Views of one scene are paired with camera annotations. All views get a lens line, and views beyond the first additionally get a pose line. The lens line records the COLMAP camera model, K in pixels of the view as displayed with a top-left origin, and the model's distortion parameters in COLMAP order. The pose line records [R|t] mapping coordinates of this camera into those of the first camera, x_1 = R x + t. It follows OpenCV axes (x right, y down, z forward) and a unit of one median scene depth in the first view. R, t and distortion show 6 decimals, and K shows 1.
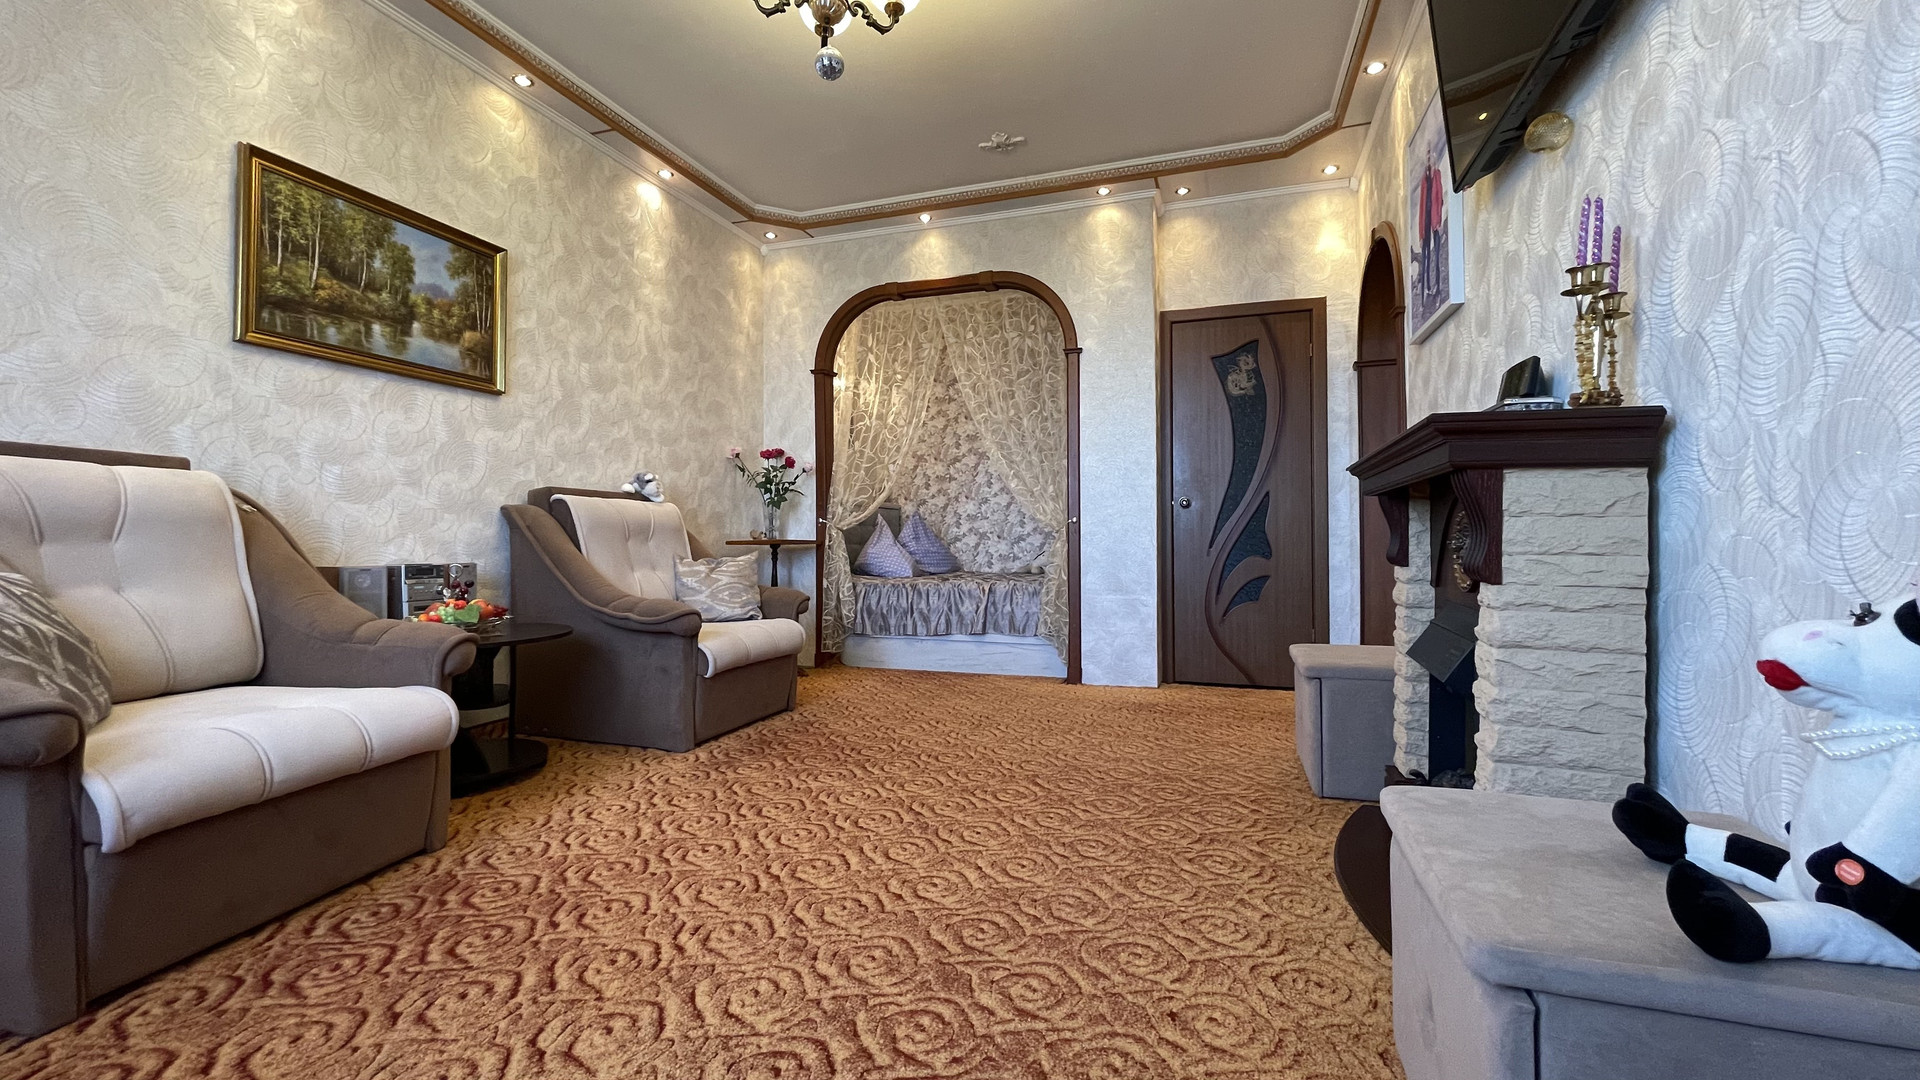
lens RADIAL K [[773.1, 0, 961.7], [0, 773.1, 531.5], [0, 0, 1]] dist [-0.000470, -0.000017]
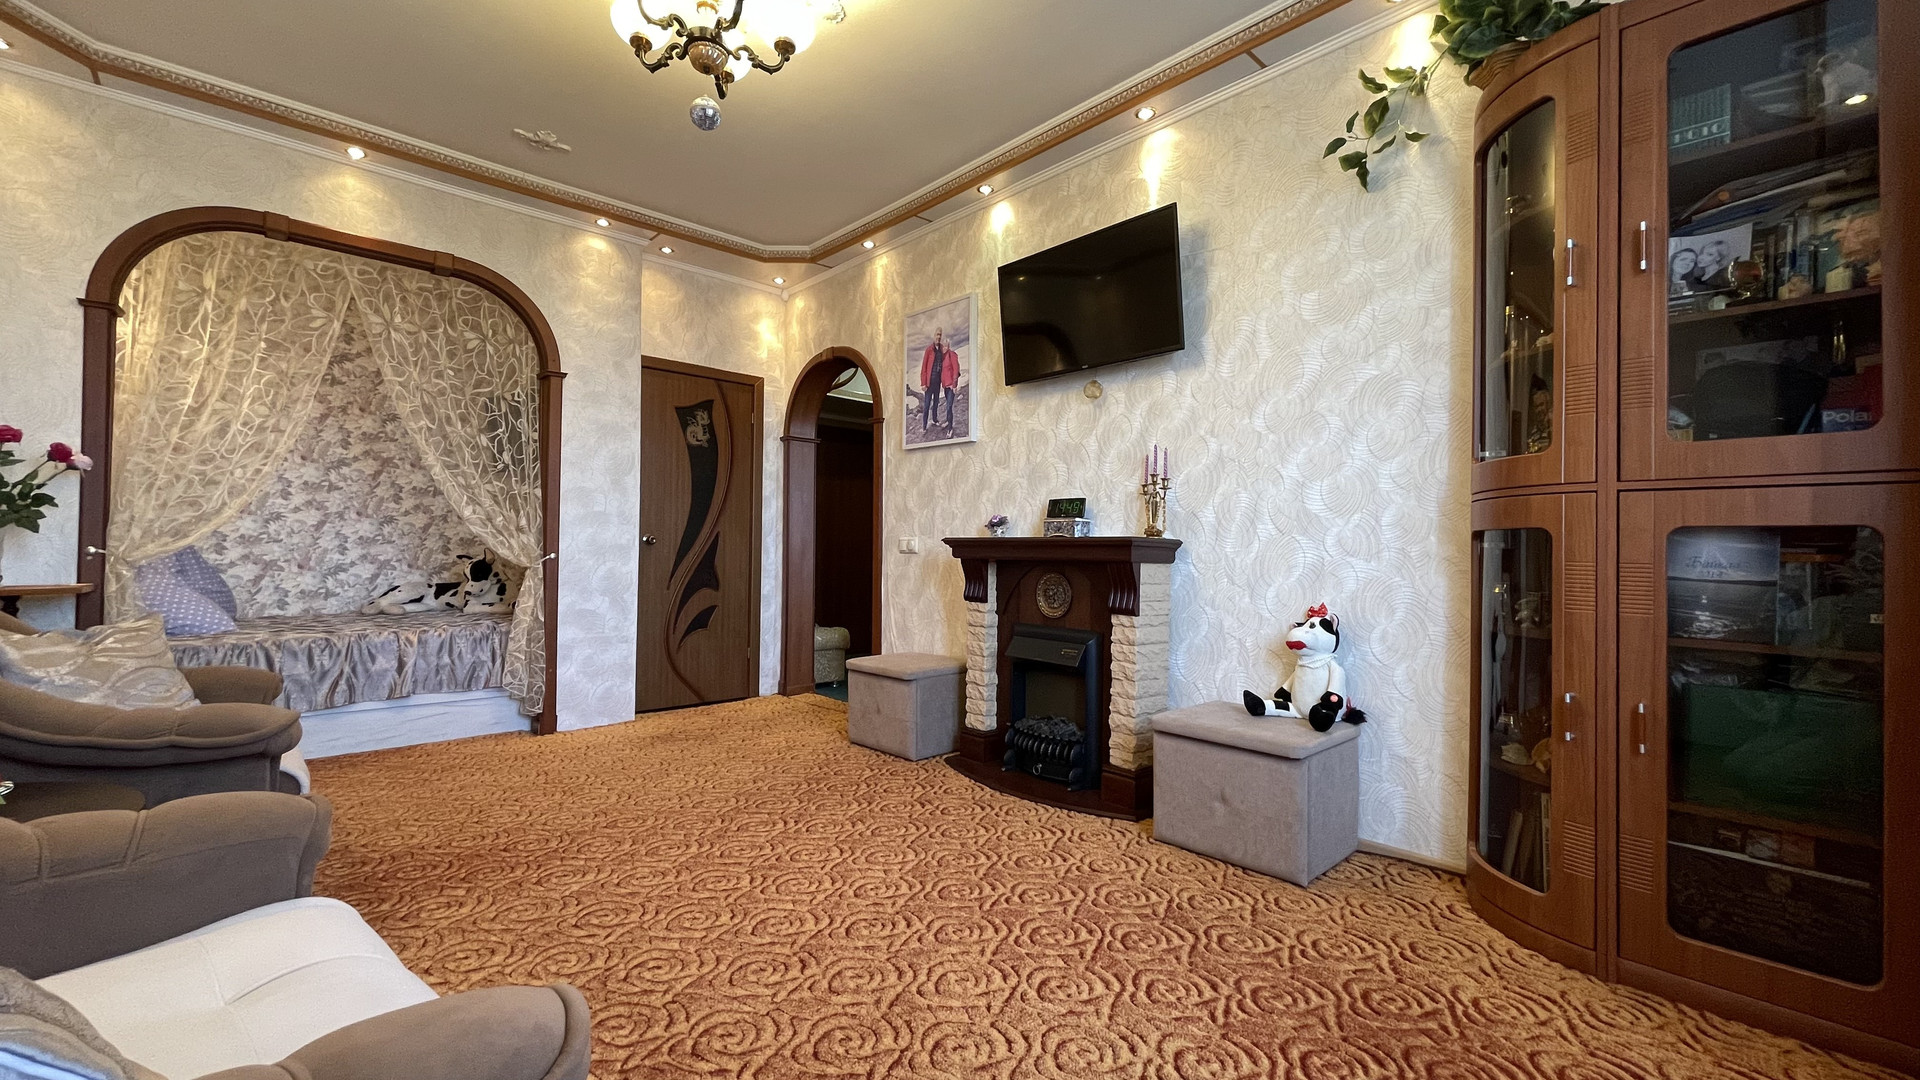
lens RADIAL K [[773.1, 0, 958.6], [0, 773.1, 530.8], [0, 0, 1]] dist [-0.000470, -0.000017]
pose [[0.473340, 0.031993, 0.880298, -0.592395], [-0.020753, 0.999468, -0.025165, -0.042891], [-0.880635, -0.006357, 0.473752, 0.175047]]
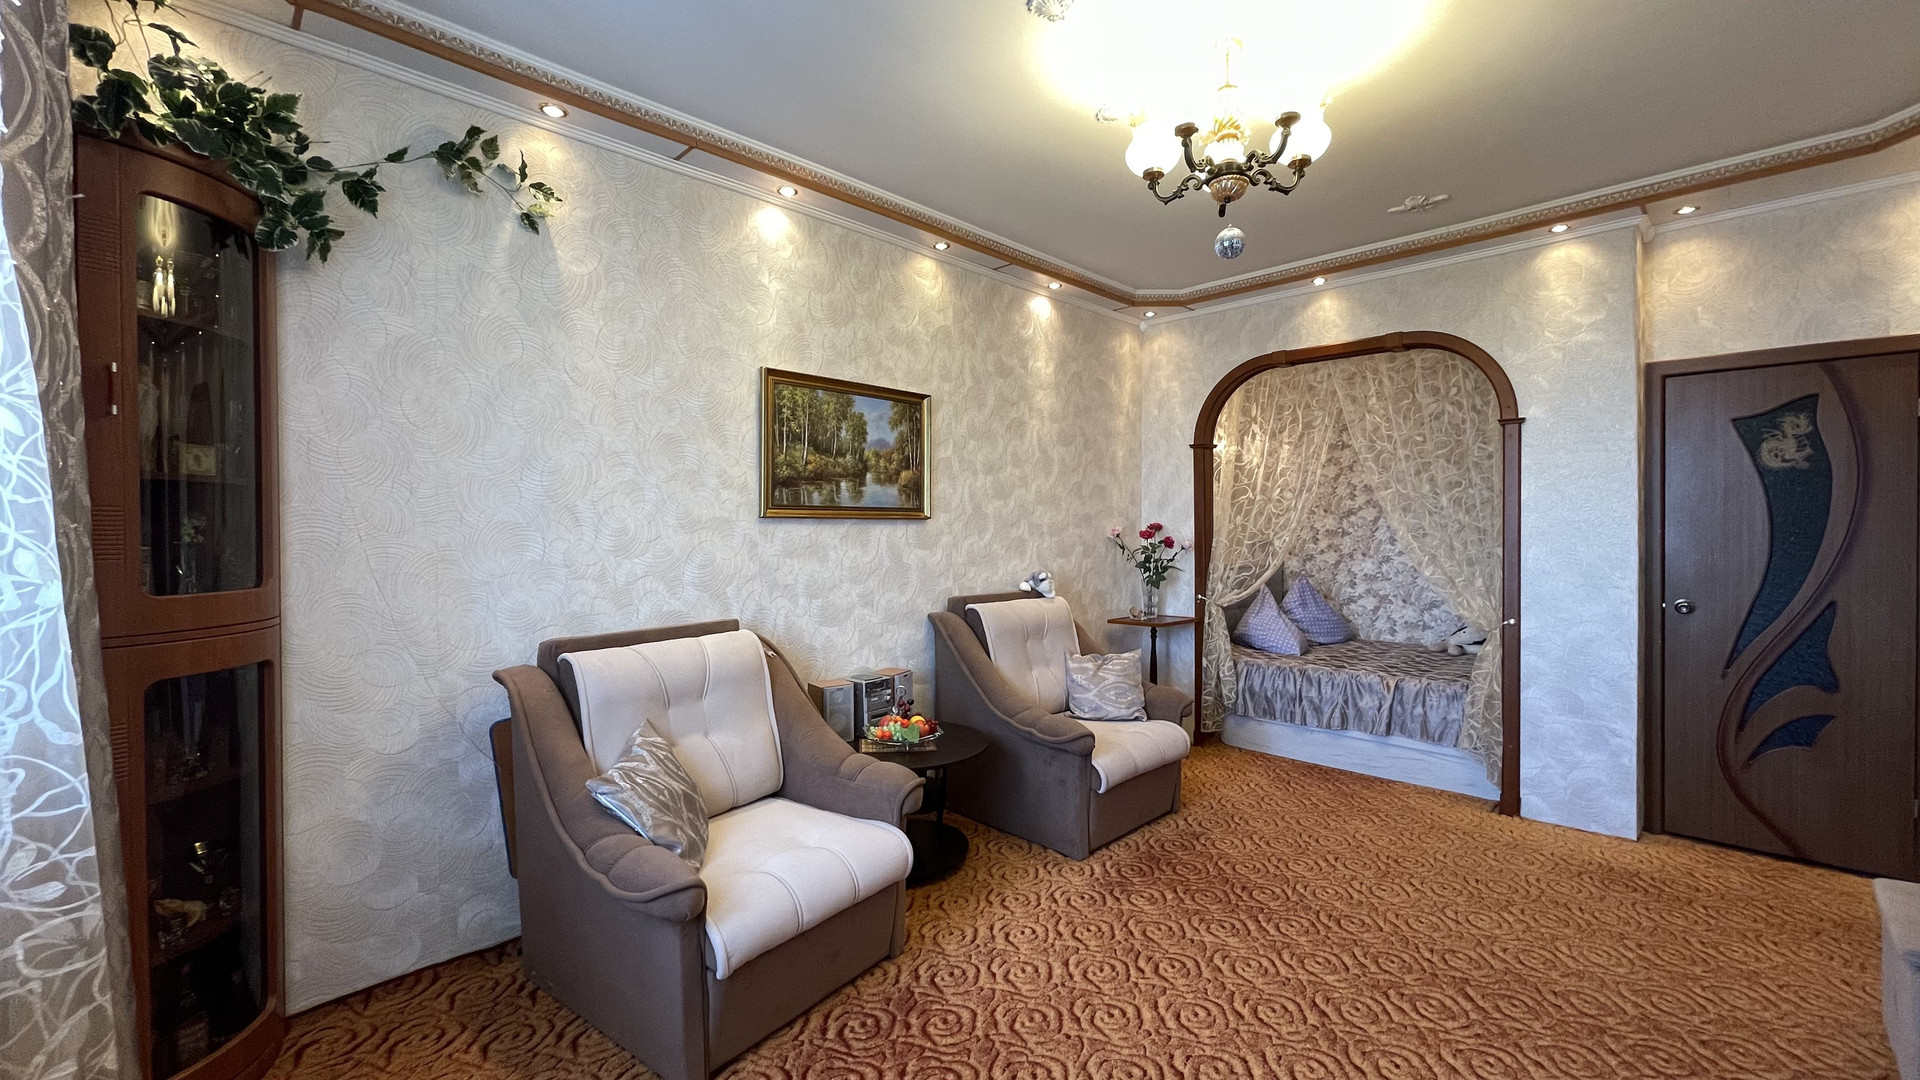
lens RADIAL K [[773.1, 0, 962.9], [0, 773.1, 533.2], [0, 0, 1]] dist [-0.000470, -0.000017]
pose [[0.896443, 0.005304, -0.443126, -0.025249], [0.004102, 0.999786, 0.020266, -0.176096], [0.443139, -0.019985, 0.896230, -0.029658]]
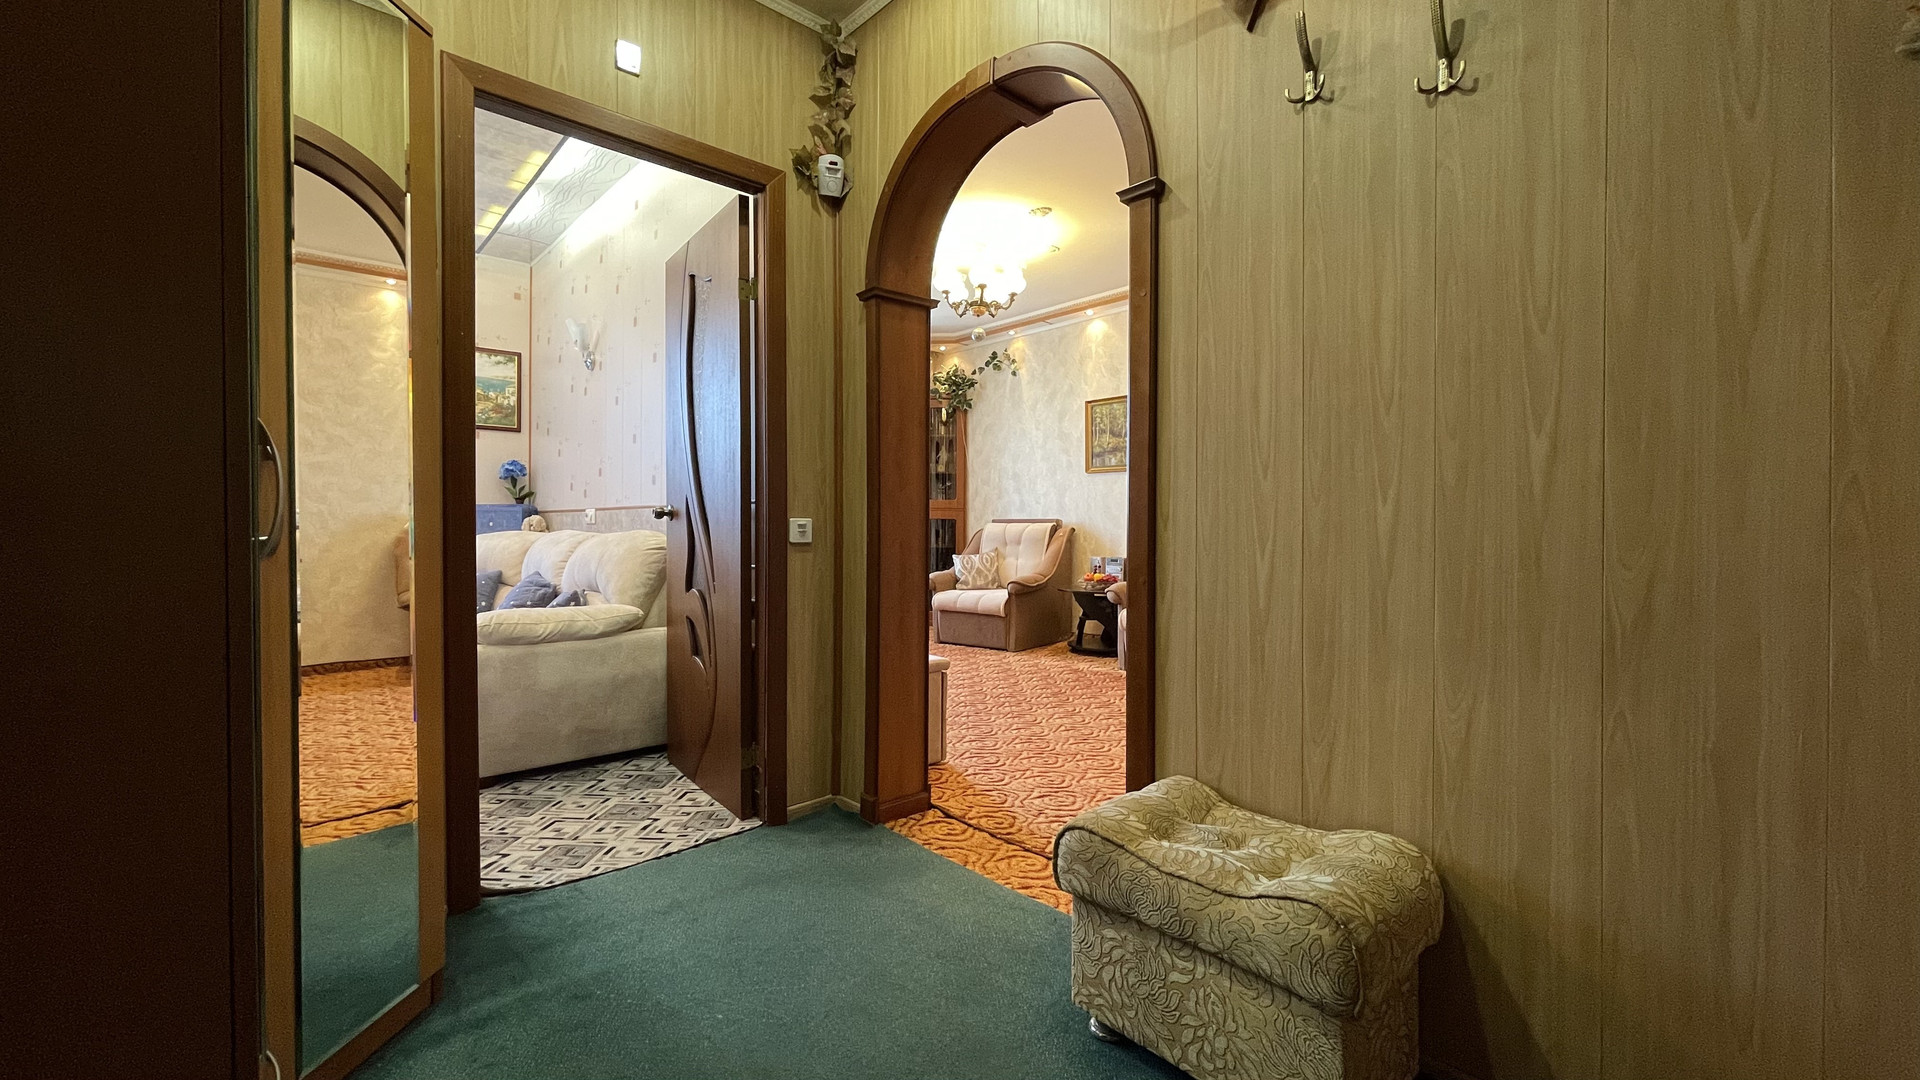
lens RADIAL K [[773.1, 0, 961.3], [0, 773.1, 535.3], [0, 0, 1]] dist [-0.000470, -0.000017]
pose [[-0.465846, 0.007465, -0.884835, 1.240524], [0.010000, 0.999945, 0.003171, -0.027184], [0.884810, -0.007371, -0.465895, 1.359722]]
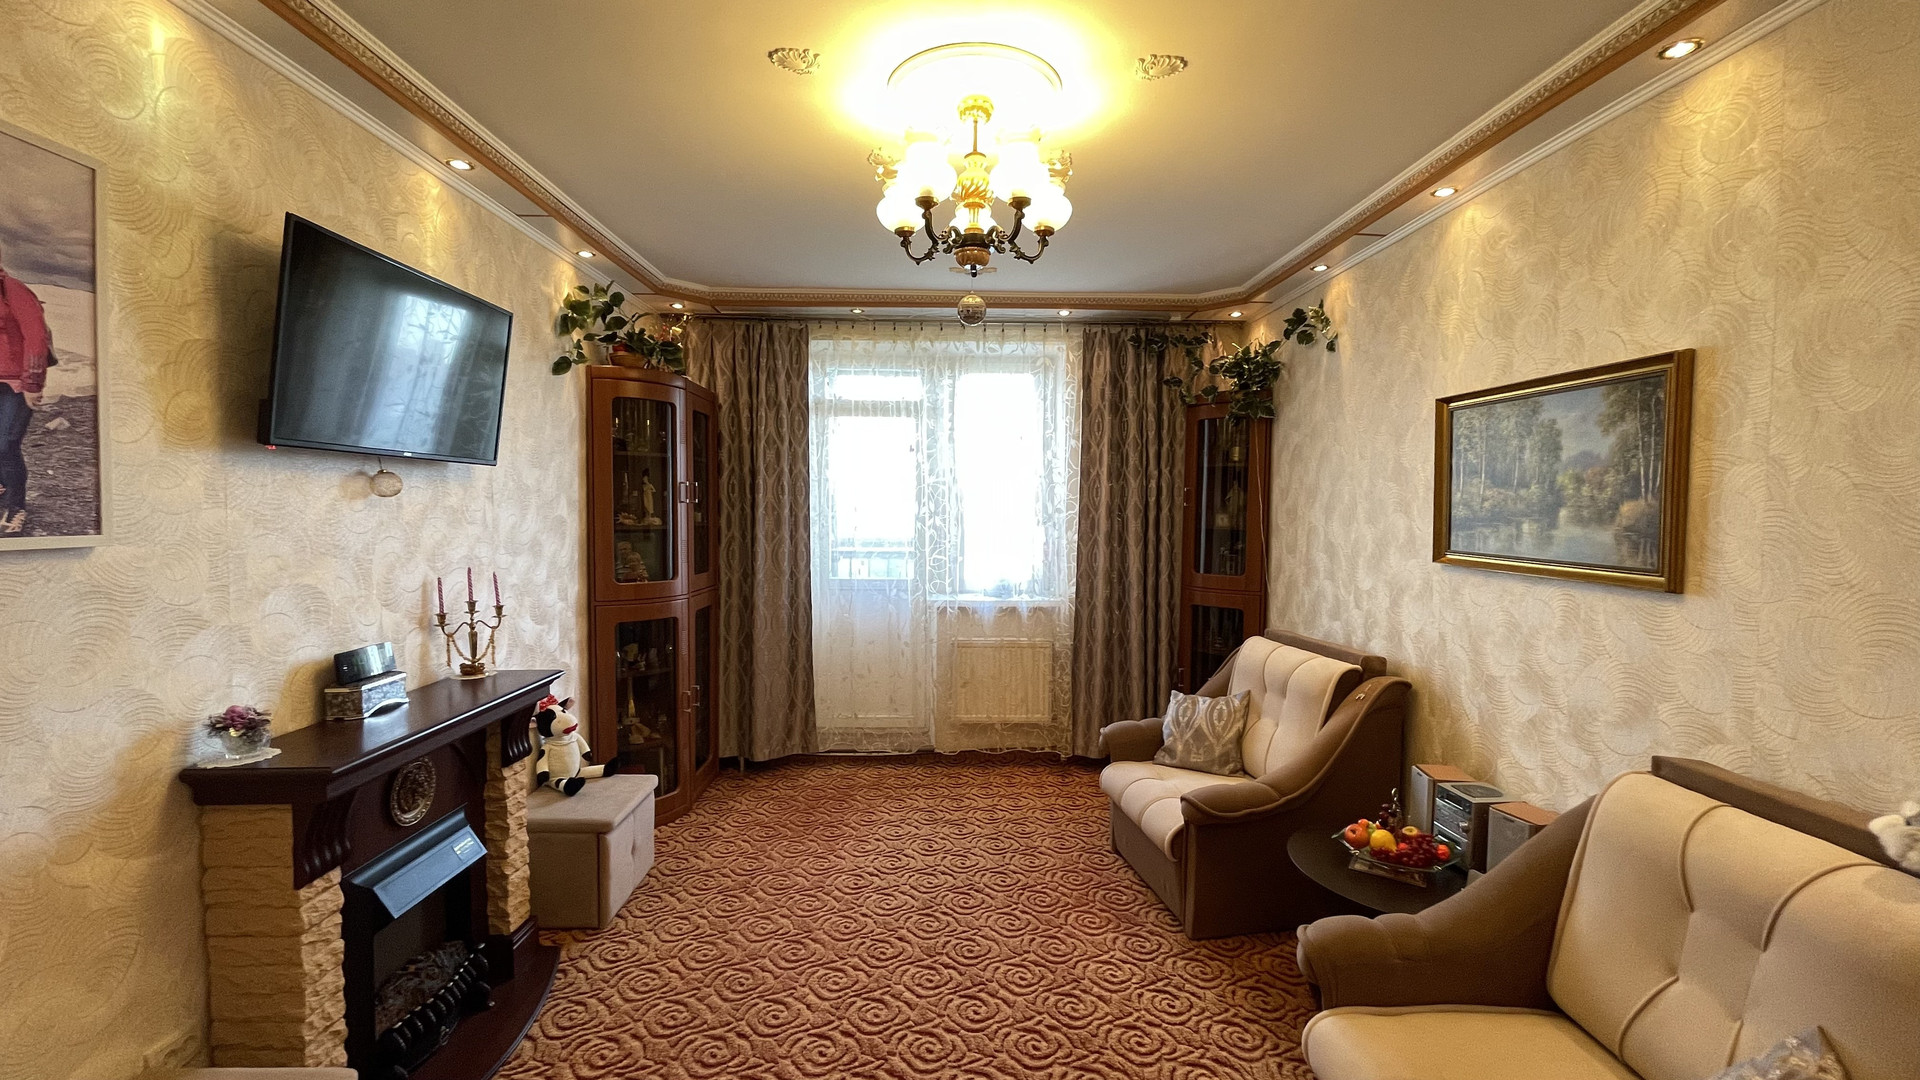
lens RADIAL K [[773.1, 0, 959.0], [0, 773.1, 532.1], [0, 0, 1]] dist [-0.000470, -0.000017]
pose [[-0.934735, 0.006265, -0.355290, 0.142339], [-0.003059, 0.999666, 0.025676, -0.233596], [0.355332, 0.025087, -0.934403, 1.341376]]
